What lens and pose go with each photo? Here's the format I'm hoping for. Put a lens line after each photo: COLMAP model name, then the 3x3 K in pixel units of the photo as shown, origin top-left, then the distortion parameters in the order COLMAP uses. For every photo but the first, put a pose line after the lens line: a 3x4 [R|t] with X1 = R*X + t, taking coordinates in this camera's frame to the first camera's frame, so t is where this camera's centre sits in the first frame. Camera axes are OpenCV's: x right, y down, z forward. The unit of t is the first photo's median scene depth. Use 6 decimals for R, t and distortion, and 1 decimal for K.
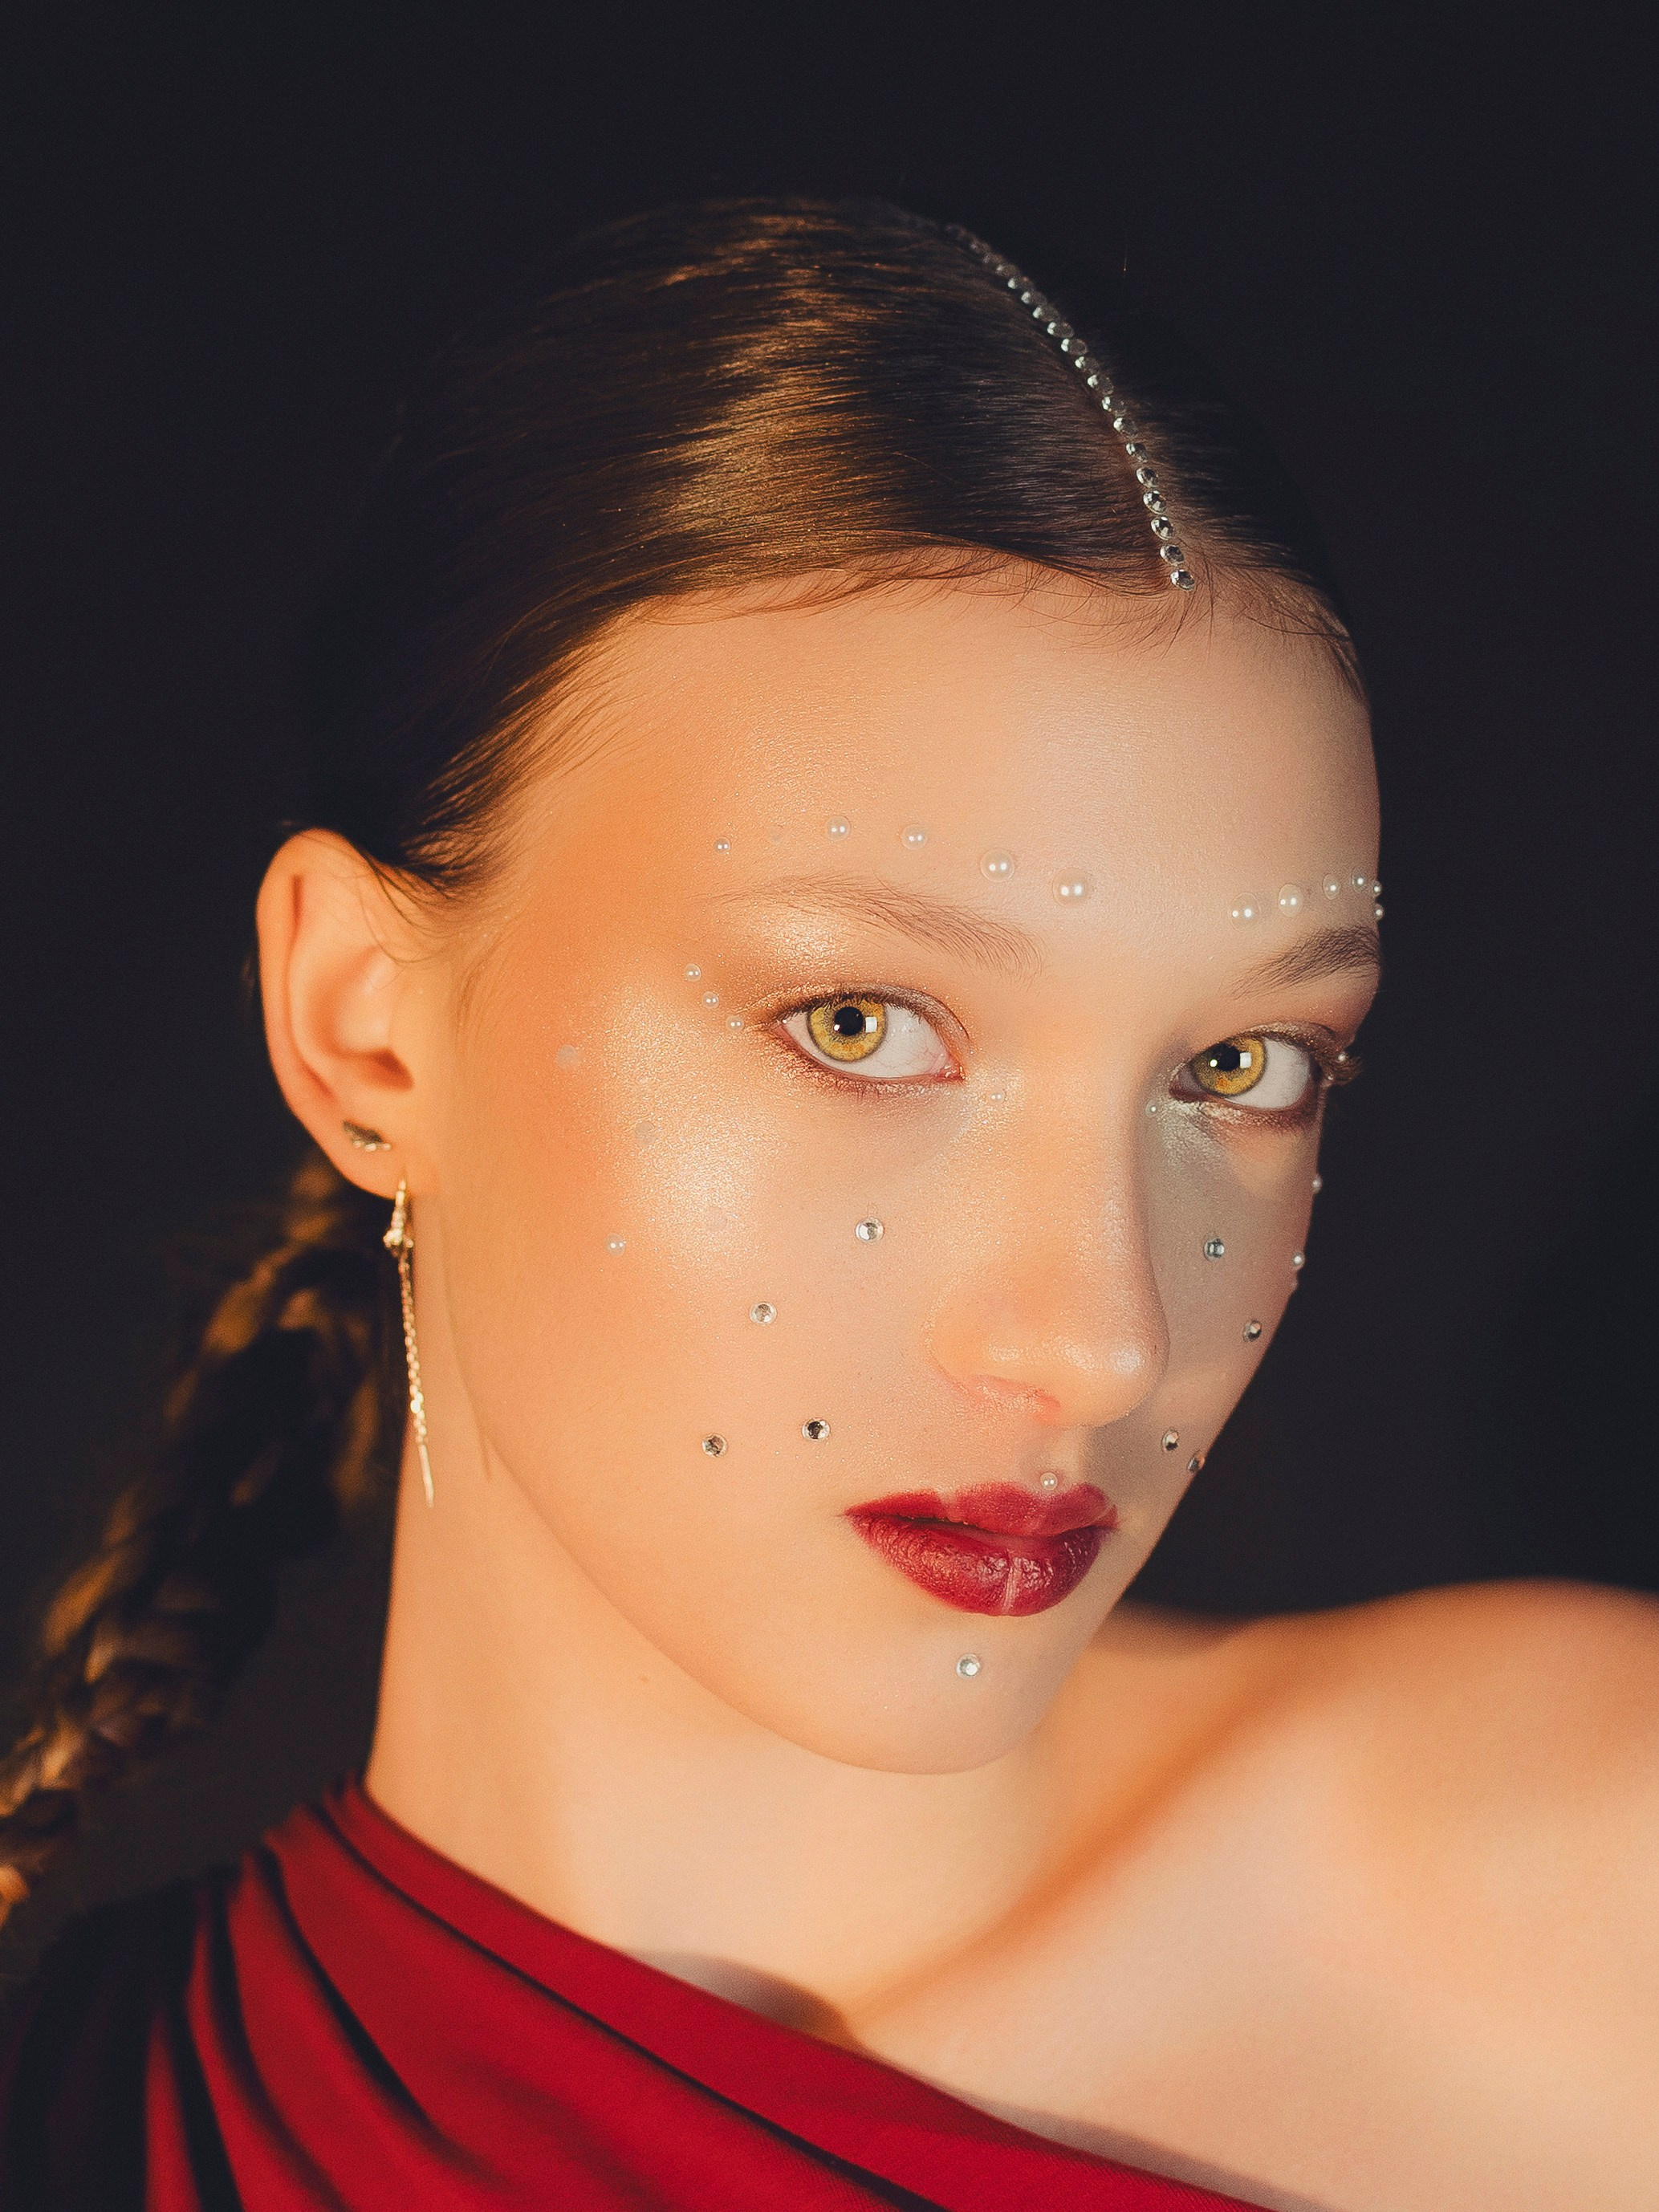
lens RADIAL K [[3672.0, 0, 837.4], [0, 3672.0, 1033.8], [0, 0, 1]] dist [0.120008, 0.100909]
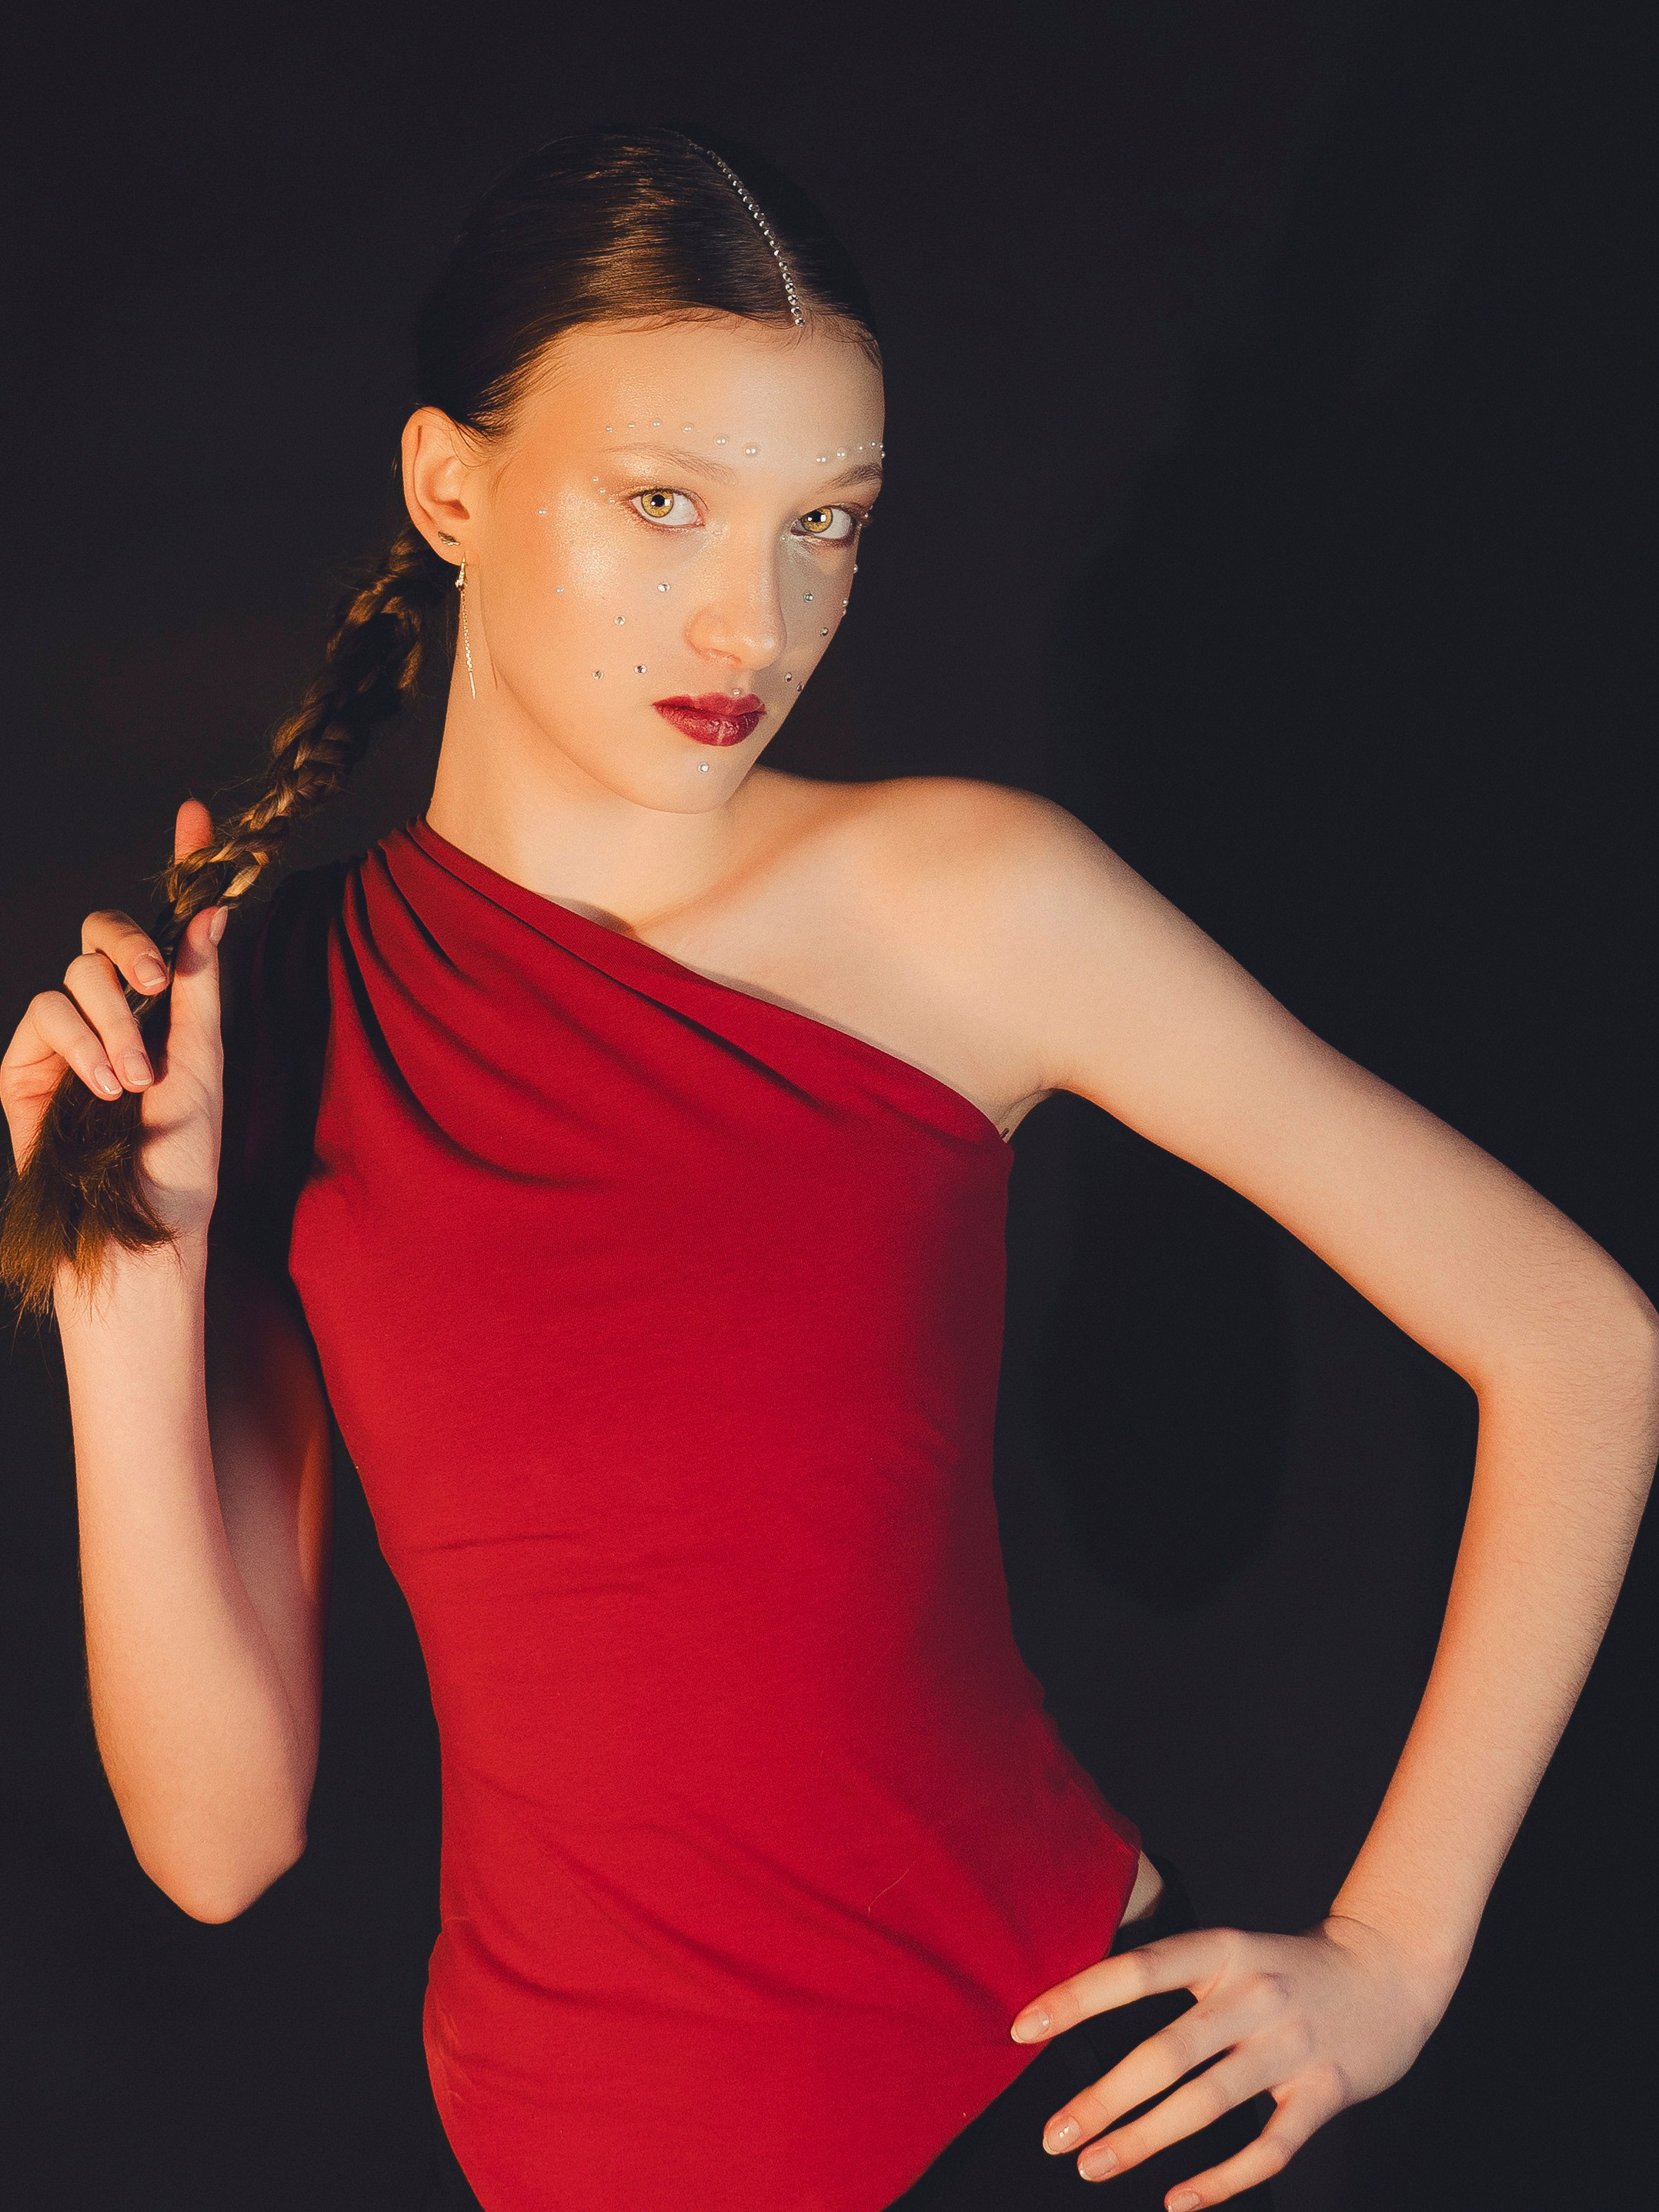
lens RADIAL K [[3672.2, 0, 837.4], [0, 3672.2, 1033.8], [0, 0, 1]] dist [0.120008, 0.100909]
pose [[0.996214, 0.015855, 0.085477, -0.079985], [-0.033708, 0.976757, 0.211684, -0.175529], [-0.080134, -0.213764, 0.973593, -1.423946]]
